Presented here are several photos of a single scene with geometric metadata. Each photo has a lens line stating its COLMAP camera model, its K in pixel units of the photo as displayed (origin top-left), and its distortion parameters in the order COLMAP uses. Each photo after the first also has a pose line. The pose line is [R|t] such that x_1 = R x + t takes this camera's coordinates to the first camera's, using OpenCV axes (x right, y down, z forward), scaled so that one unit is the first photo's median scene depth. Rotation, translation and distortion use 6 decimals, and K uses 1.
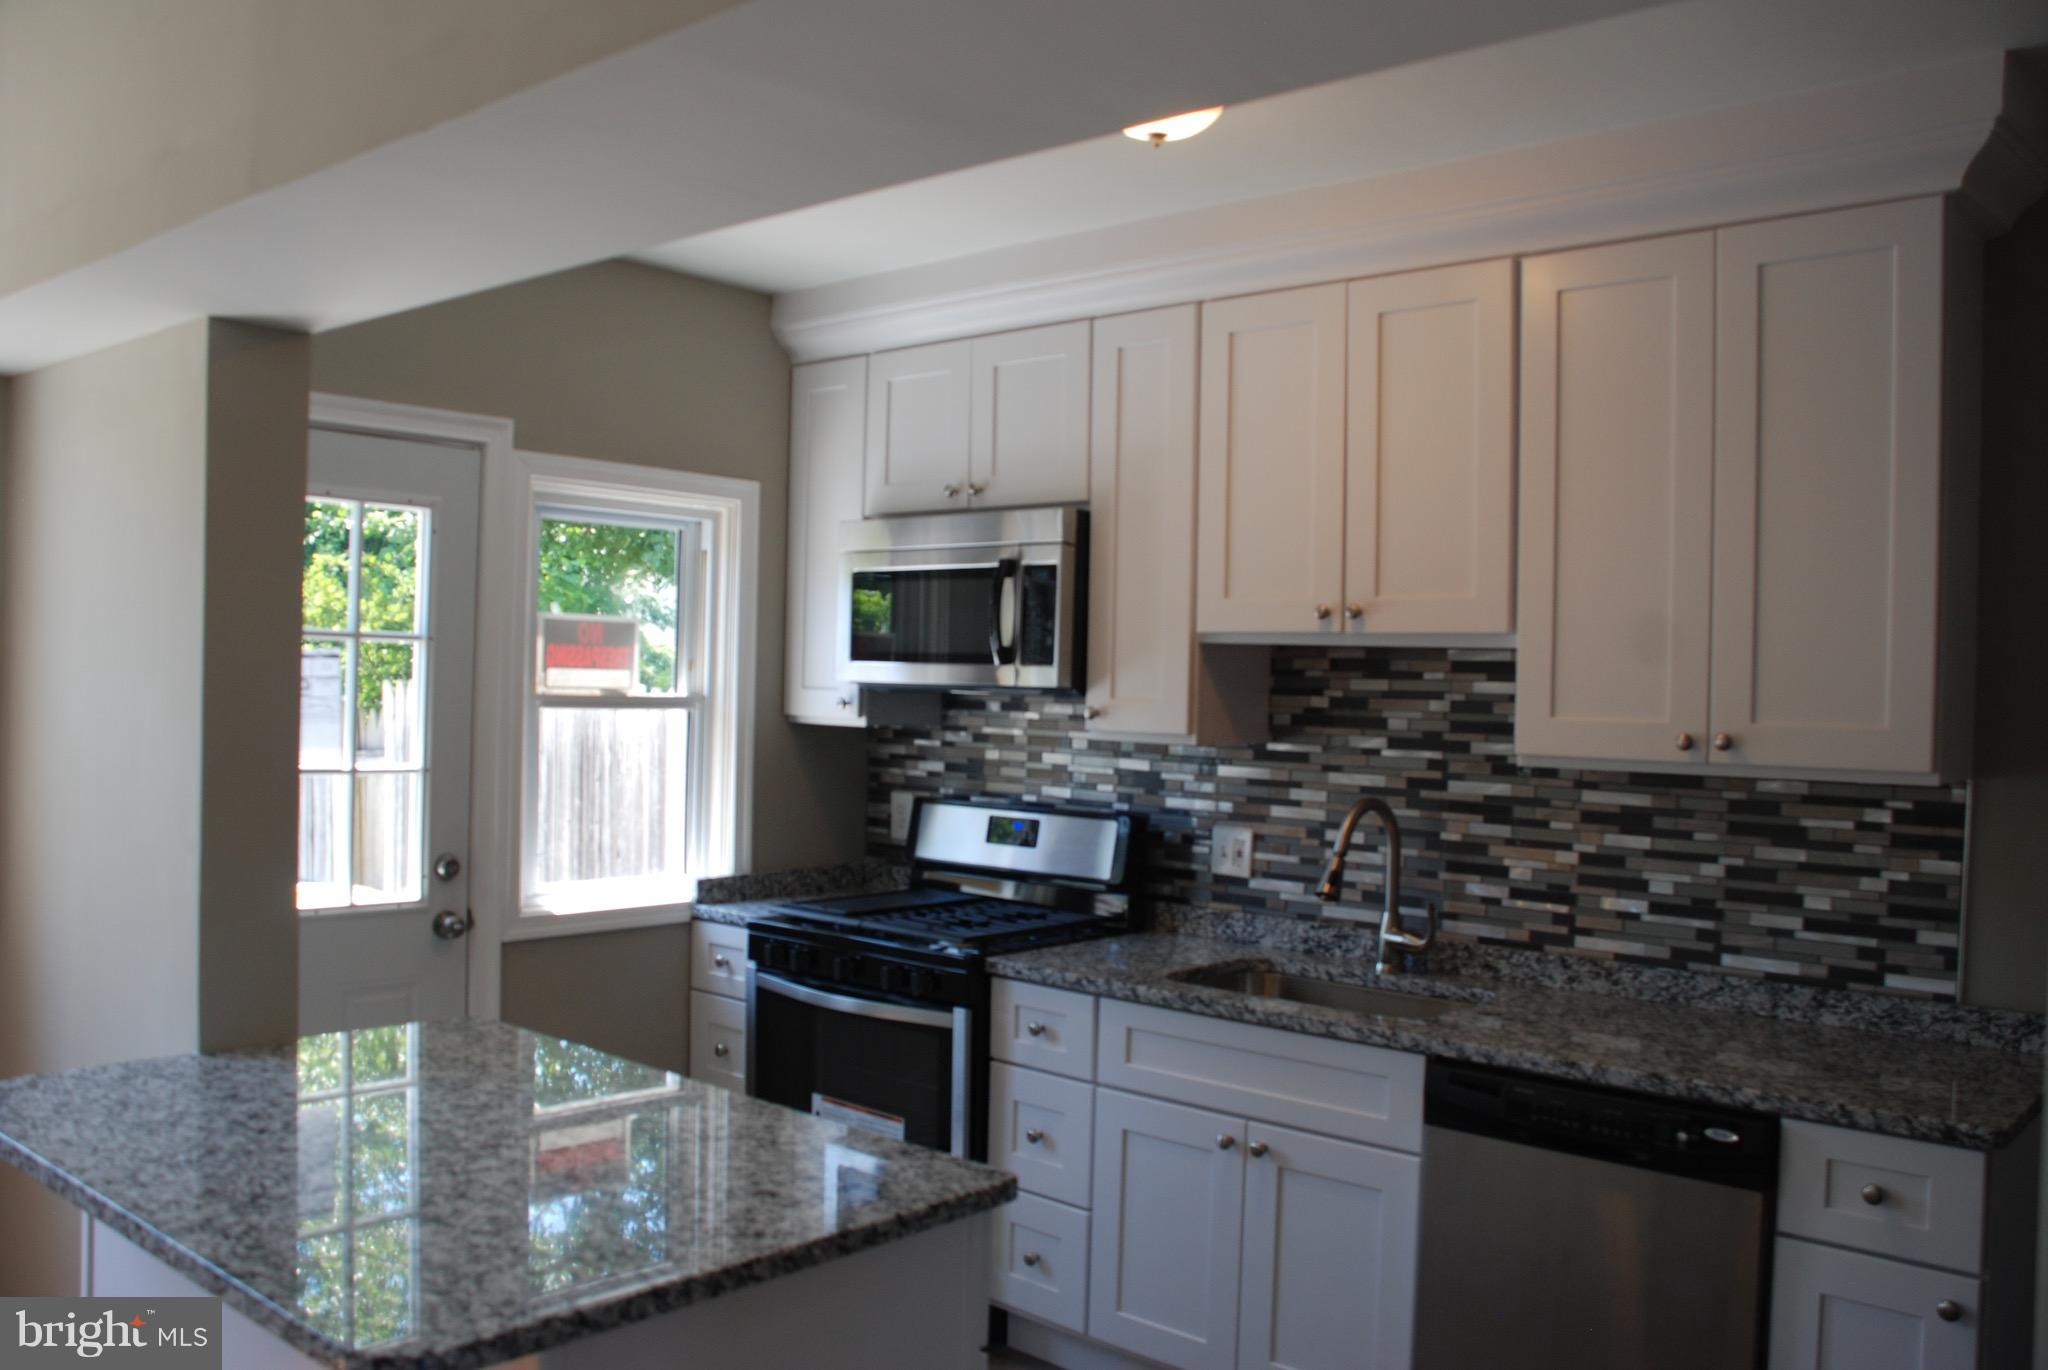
lens RADIAL K [[1644.9, 0, 1026.7], [0, 1644.9, 708.9], [0, 0, 1]] dist [-0.061910, 0.012121]
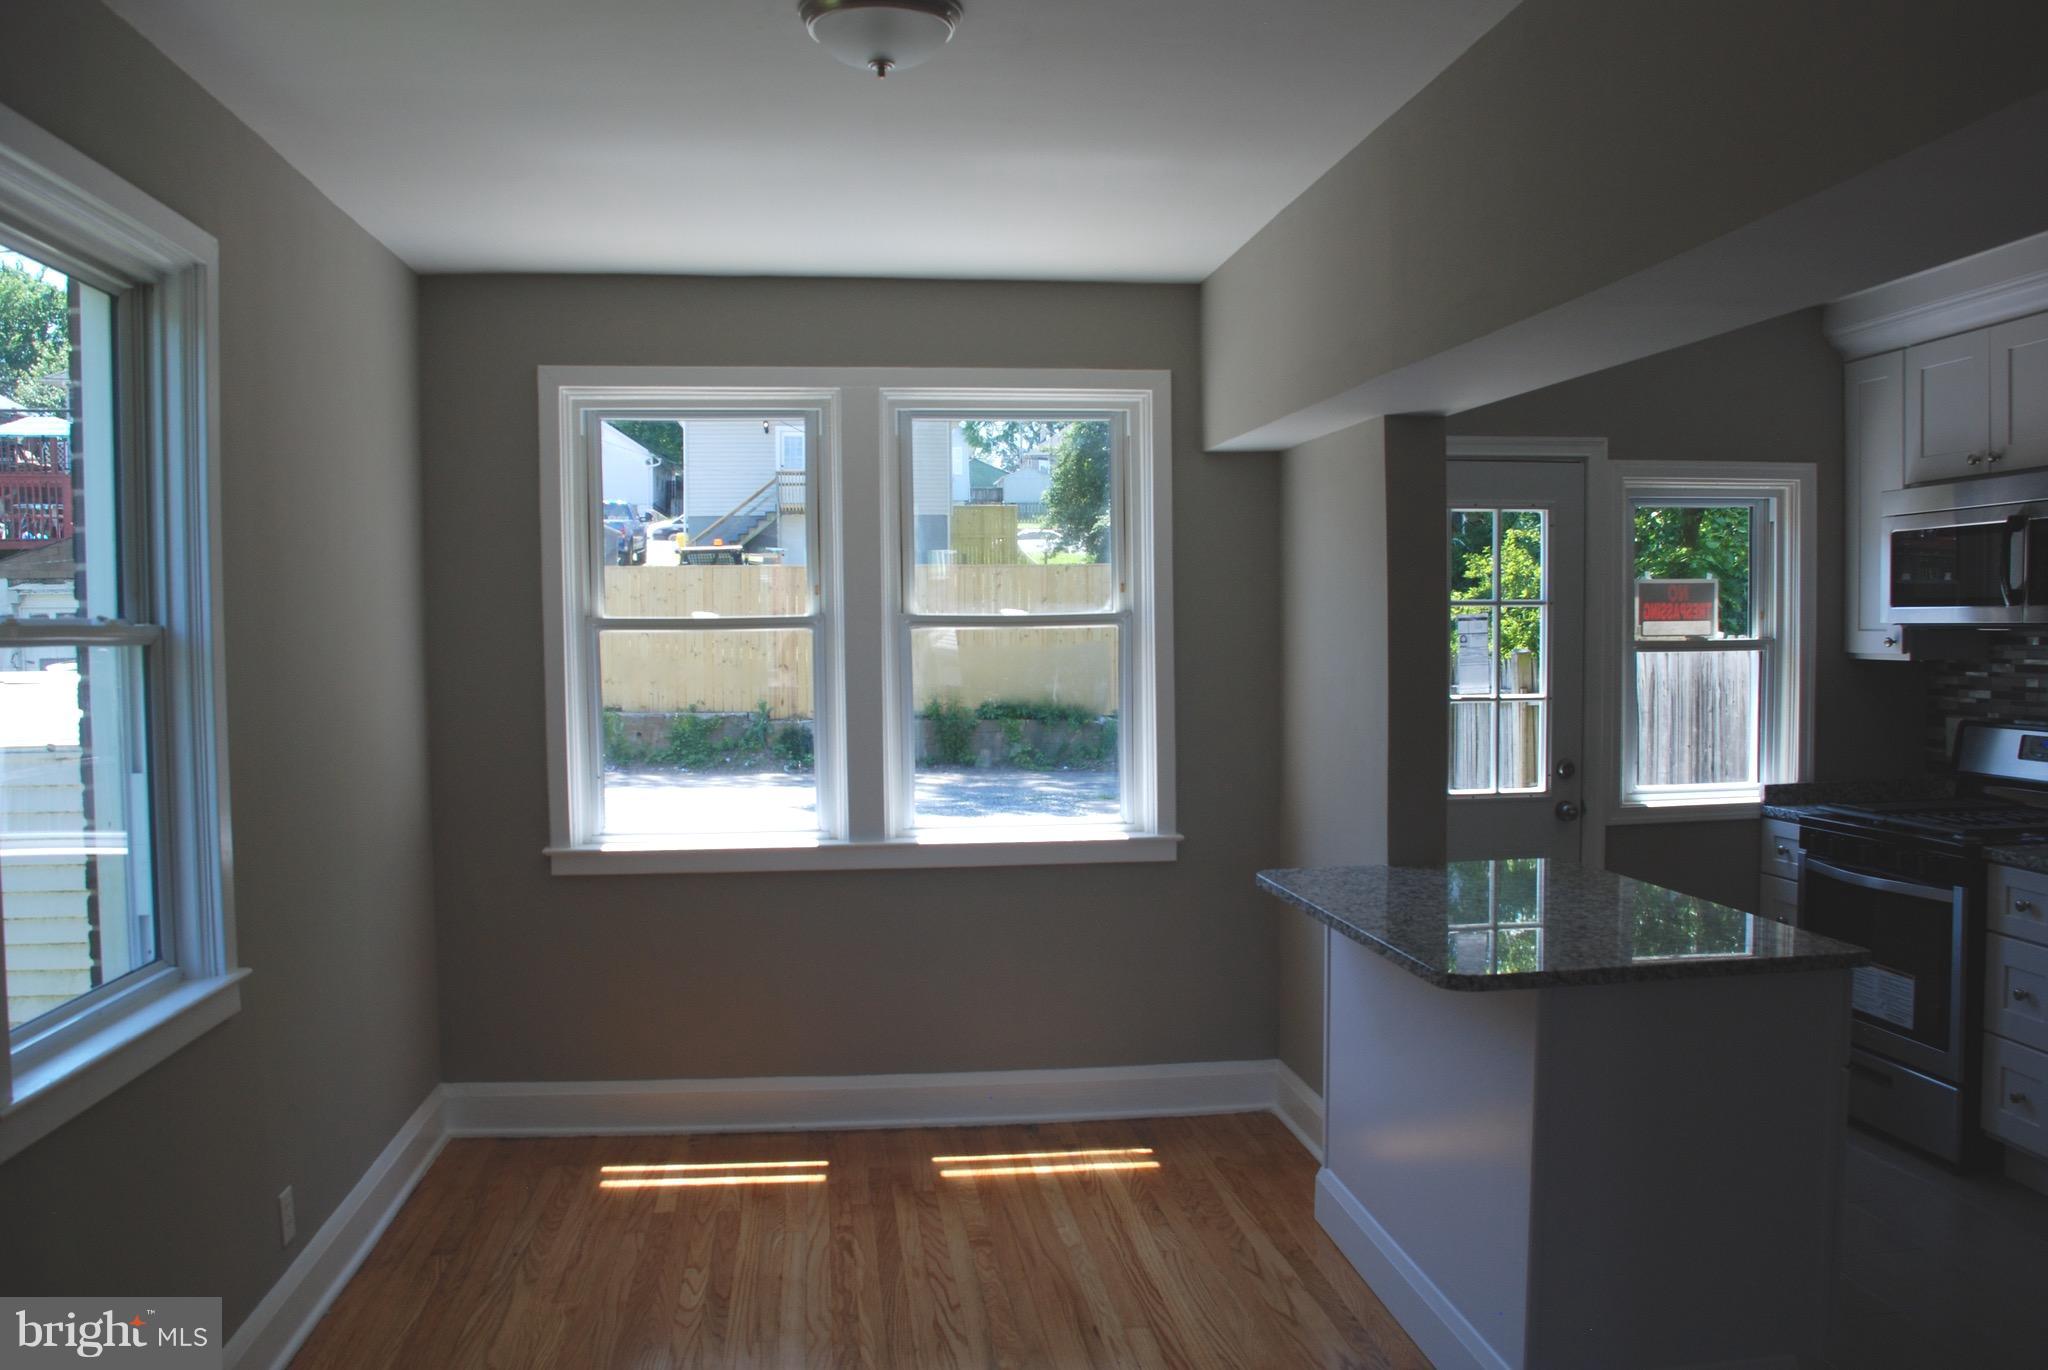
lens RADIAL K [[1644.9, 0, 1026.7], [0, 1644.9, 708.9], [0, 0, 1]] dist [-0.061910, 0.012121]
pose [[0.753411, -0.003002, -0.657543, 0.191757], [0.021813, 0.999553, 0.020430, 0.007678], [0.657188, -0.029735, 0.753140, -0.307725]]
